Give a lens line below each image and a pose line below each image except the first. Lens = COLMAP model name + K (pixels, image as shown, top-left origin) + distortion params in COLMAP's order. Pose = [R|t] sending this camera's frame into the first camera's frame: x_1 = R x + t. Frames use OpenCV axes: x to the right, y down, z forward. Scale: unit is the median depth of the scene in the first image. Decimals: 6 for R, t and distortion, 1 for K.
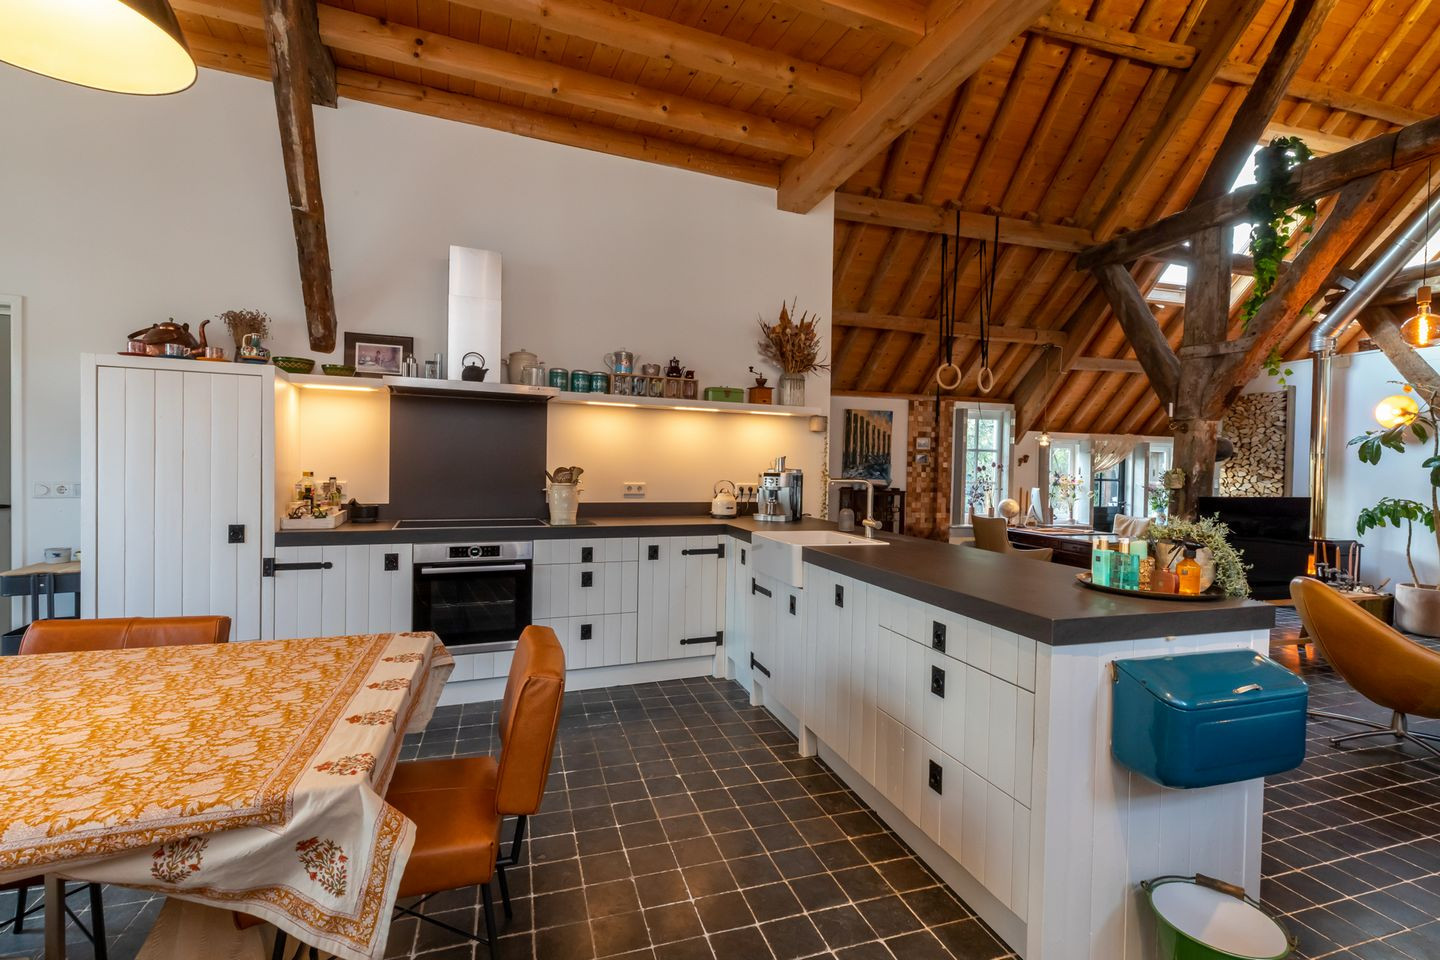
lens RADIAL K [[651.2, 0, 721.9], [0, 651.2, 478.4], [0, 0, 1]] dist [0.003511, -0.000041]
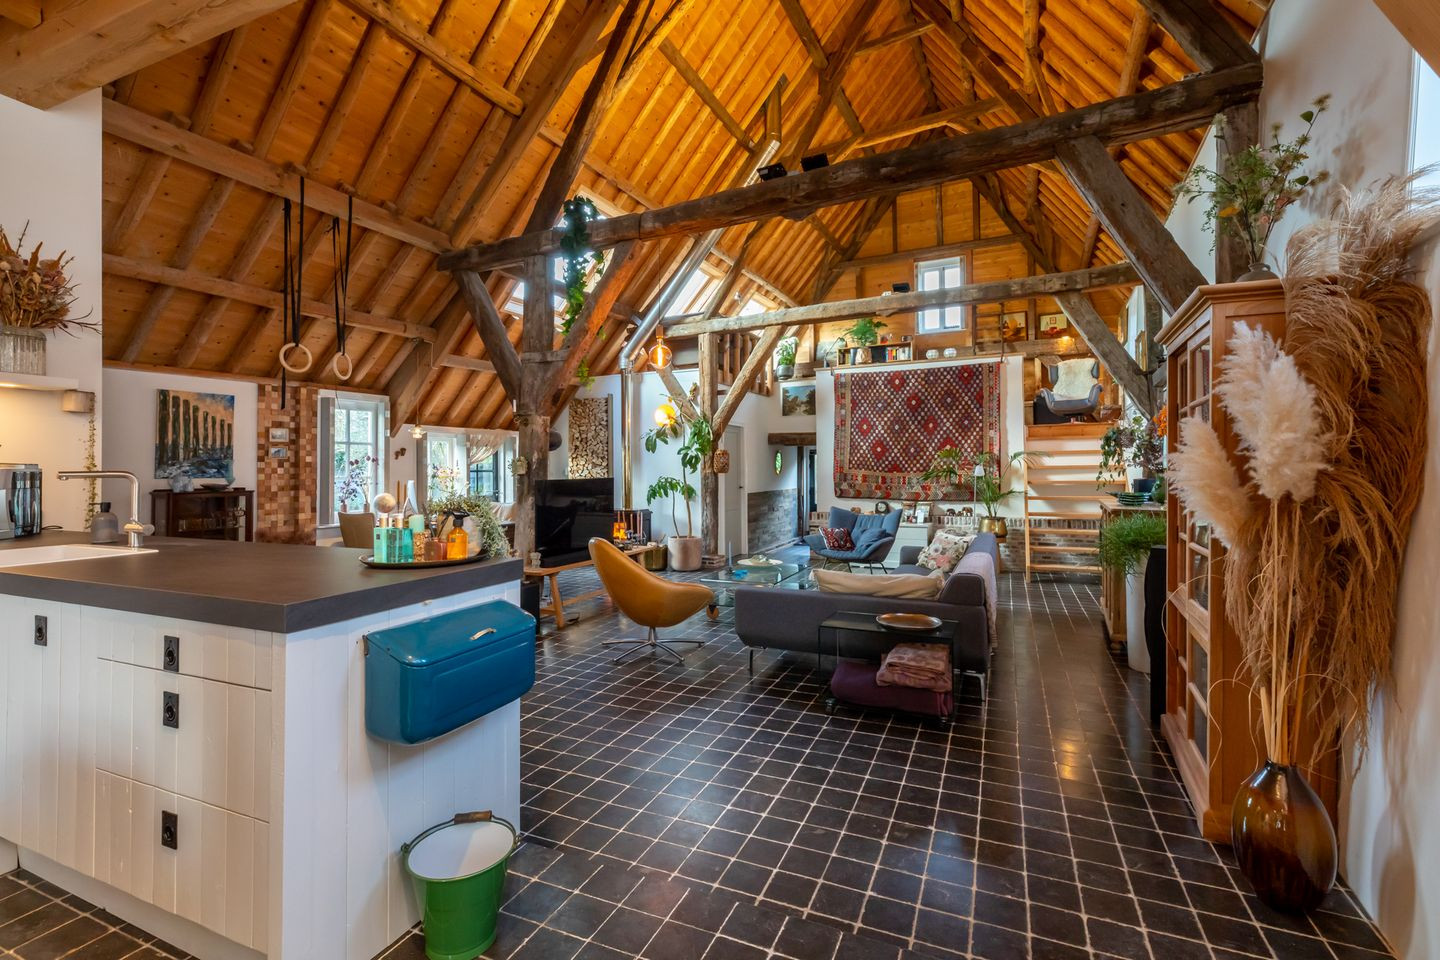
lens RADIAL K [[649.1, 0, 722.1], [0, 649.1, 455.6], [0, 0, 1]] dist [0.006104, -0.000061]
pose [[0.660921, -0.011853, 0.750362, 0.071156], [0.035938, 0.999228, -0.015870, 0.013398], [-0.749595, 0.037456, 0.660836, -0.023999]]
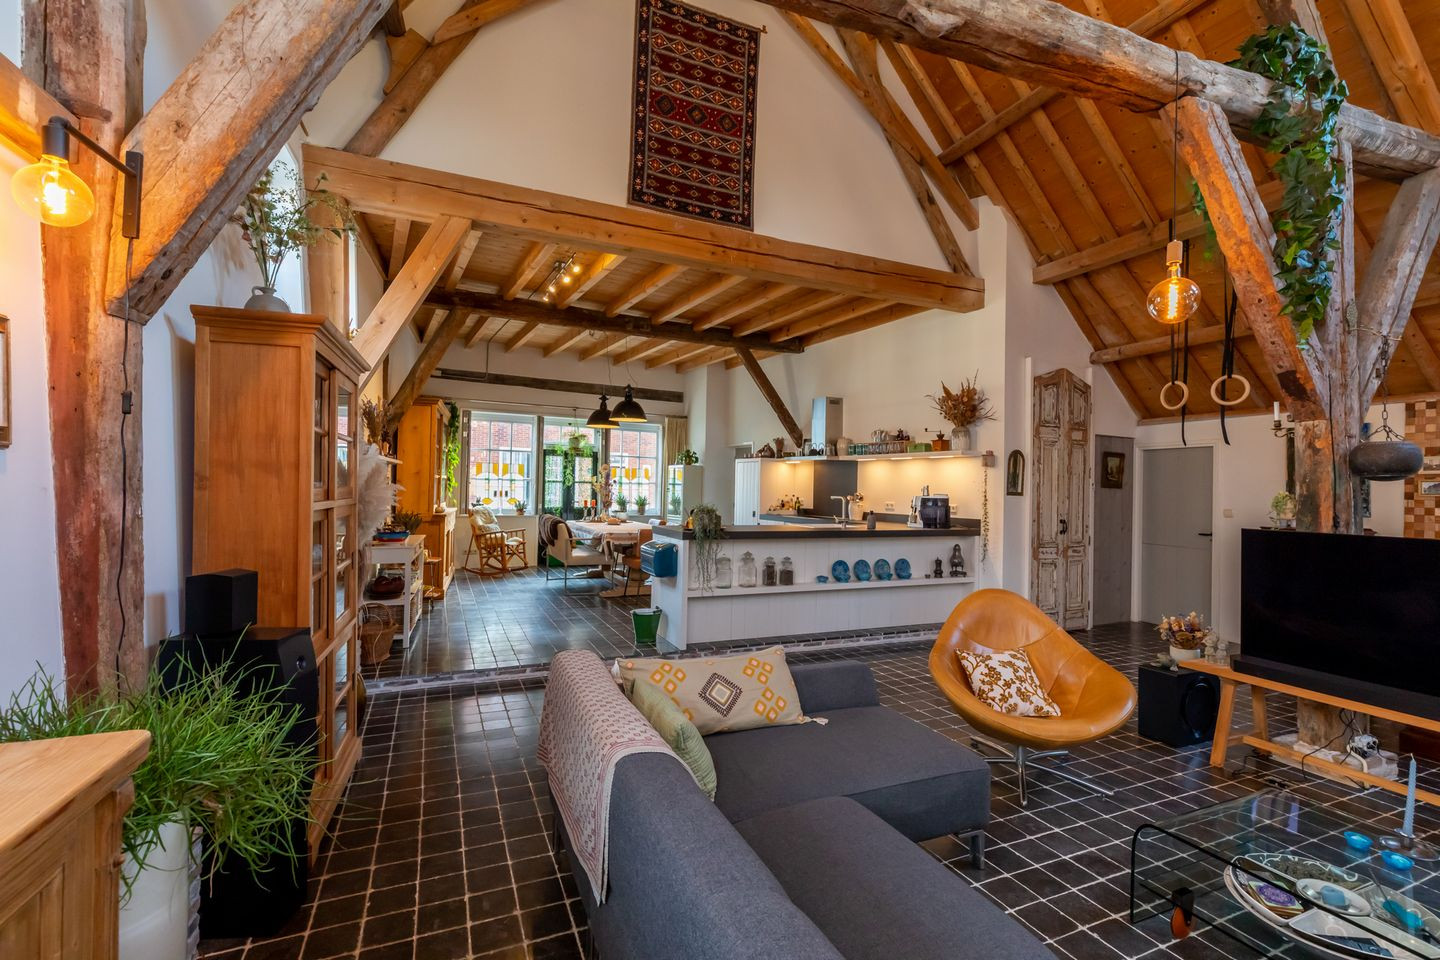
lens RADIAL K [[642.0, 0, 721.2], [0, 642.0, 483.3], [0, 0, 1]] dist [0.001770, 0.000093]
pose [[0.106637, -0.024813, -0.993988, 1.316393], [-0.040505, 0.998750, -0.029277, 0.020655], [0.993473, 0.043384, 0.105498, 0.310943]]
